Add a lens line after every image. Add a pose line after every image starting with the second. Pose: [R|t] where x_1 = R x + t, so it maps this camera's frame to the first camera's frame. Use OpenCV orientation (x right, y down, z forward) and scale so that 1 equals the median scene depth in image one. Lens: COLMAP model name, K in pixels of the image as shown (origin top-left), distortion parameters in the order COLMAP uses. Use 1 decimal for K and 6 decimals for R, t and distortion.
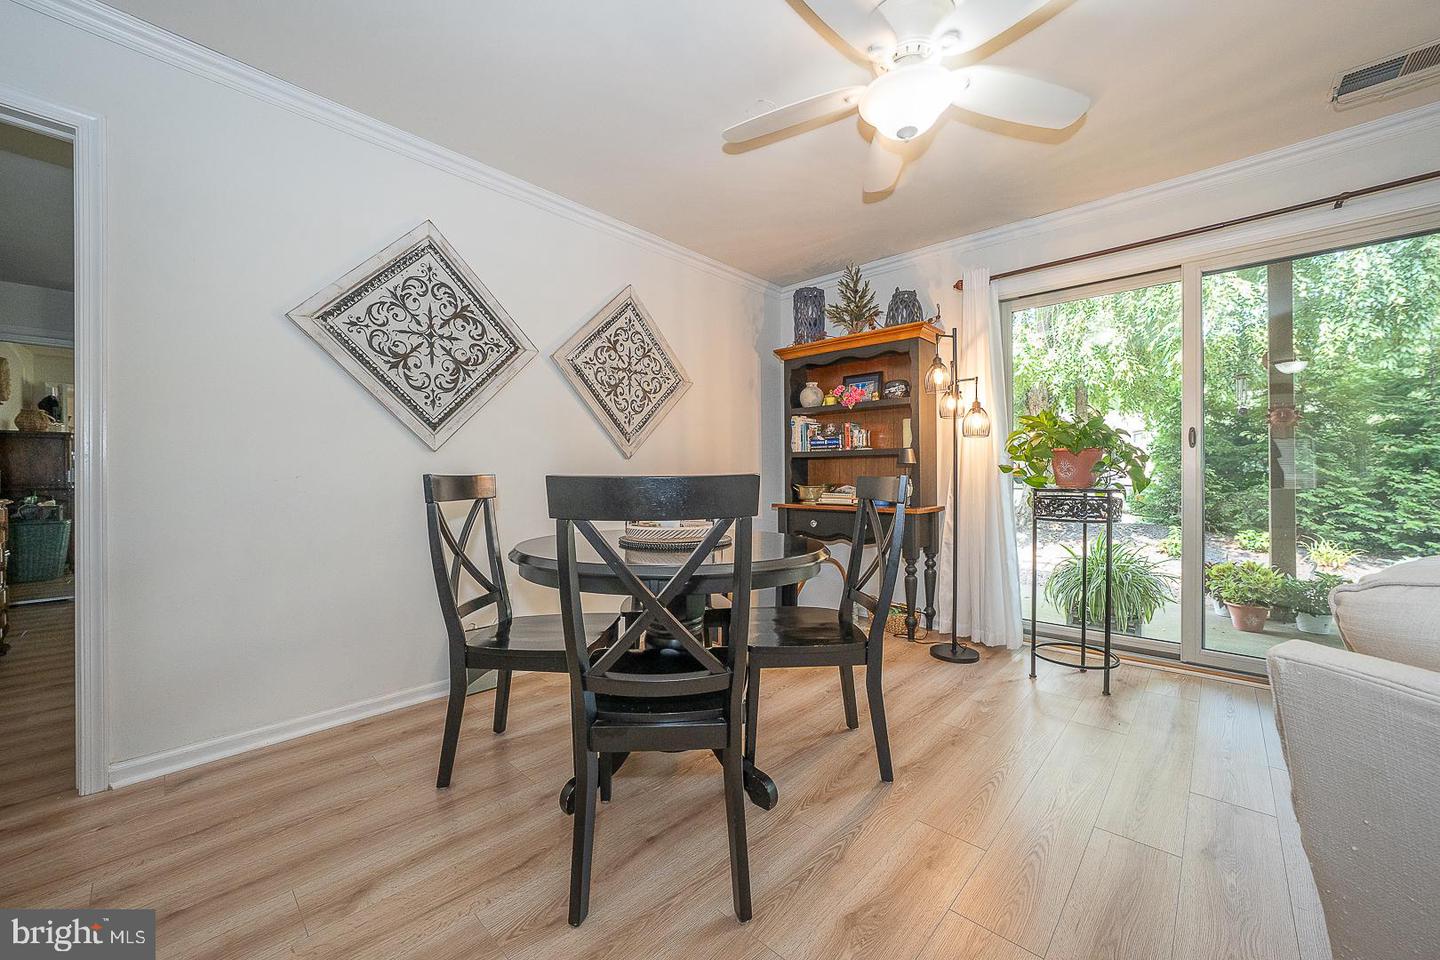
lens RADIAL K [[547.3, 0, 720.0], [0, 547.3, 480.0], [0, 0, 1]] dist [-0.023153, -0.000034]
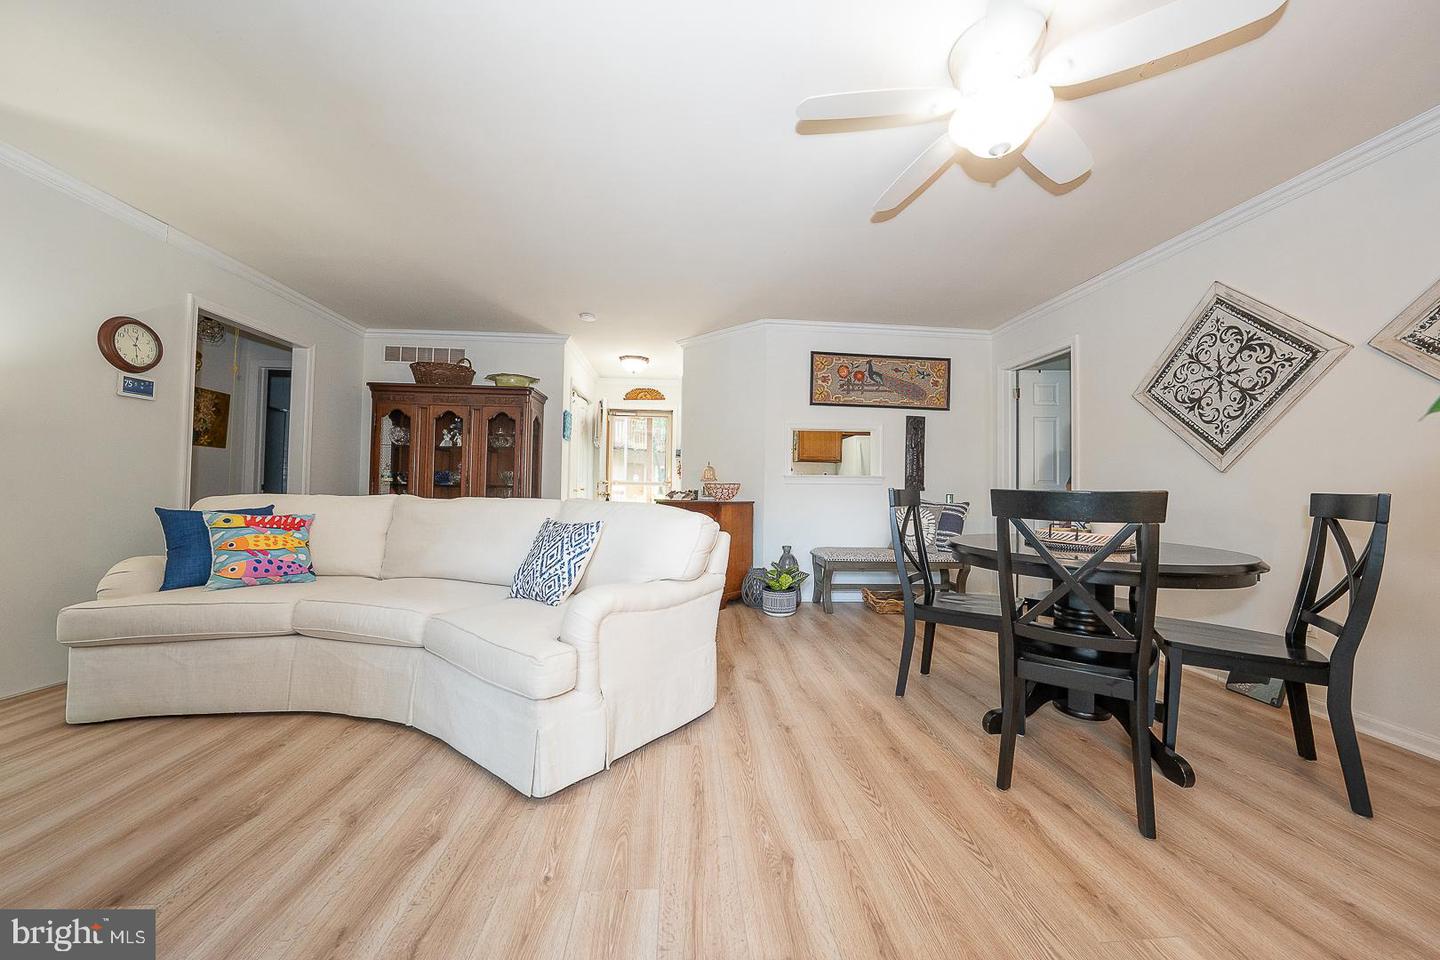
lens RADIAL K [[496.8, 0, 722.0], [0, 496.8, 474.8], [0, 0, 1]] dist [-0.029507, 0.006543]
pose [[-0.671139, -0.027623, -0.740817, 0.779303], [-0.015030, 0.999607, -0.023656, -0.004365], [0.741179, -0.004742, -0.671290, 0.710662]]
